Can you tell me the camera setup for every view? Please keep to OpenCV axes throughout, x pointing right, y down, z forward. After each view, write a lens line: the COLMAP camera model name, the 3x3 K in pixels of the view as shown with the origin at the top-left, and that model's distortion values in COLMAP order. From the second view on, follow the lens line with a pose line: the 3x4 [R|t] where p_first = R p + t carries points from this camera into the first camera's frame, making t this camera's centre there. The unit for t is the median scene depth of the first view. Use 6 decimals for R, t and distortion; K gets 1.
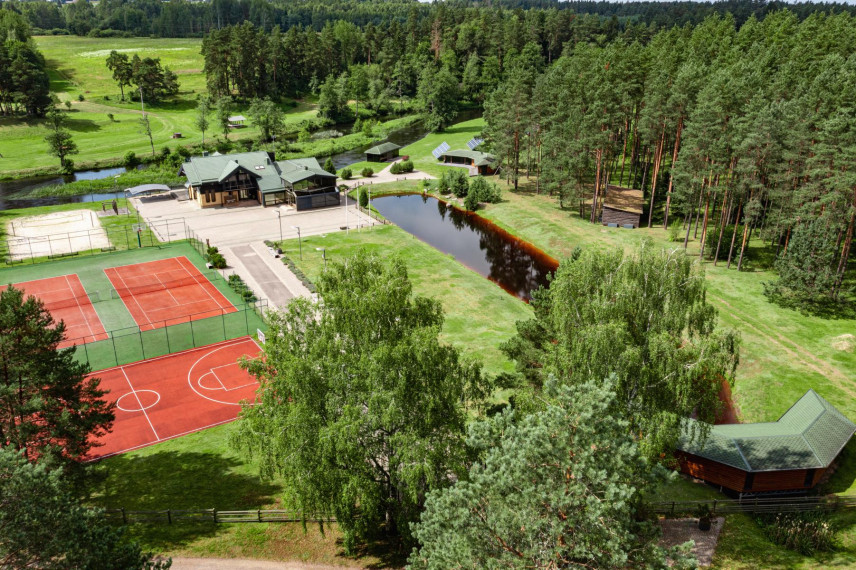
lens RADIAL K [[666.1, 0, 440.9], [0, 666.1, 294.6], [0, 0, 1]] dist [-0.009155, 0.006766]
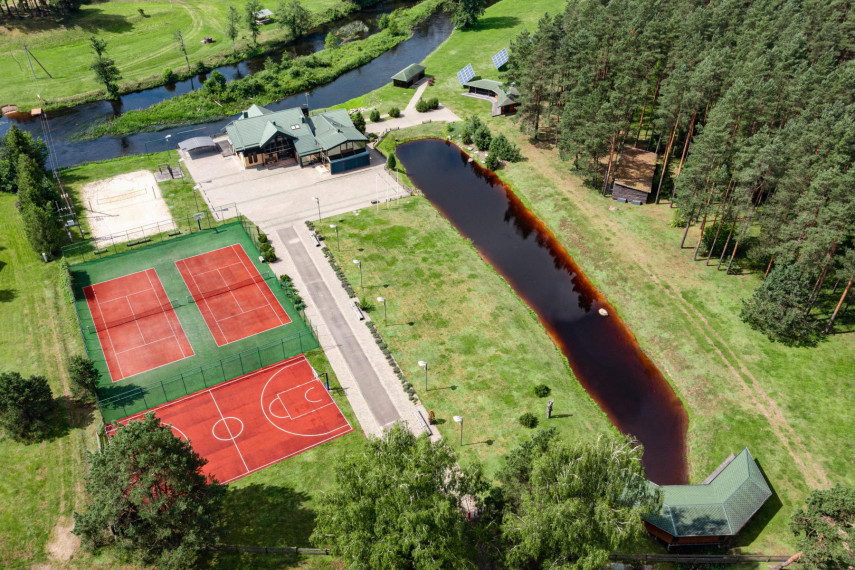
lens RADIAL K [[664.1, 0, 415.2], [0, 664.1, 287.1], [0, 0, 1]] dist [-0.001524, 0.001357]
pose [[0.997285, 0.031218, -0.066698, 0.000652], [-0.012710, 0.965077, 0.261657, -0.286805], [0.072537, -0.260099, 0.962854, -0.112622]]
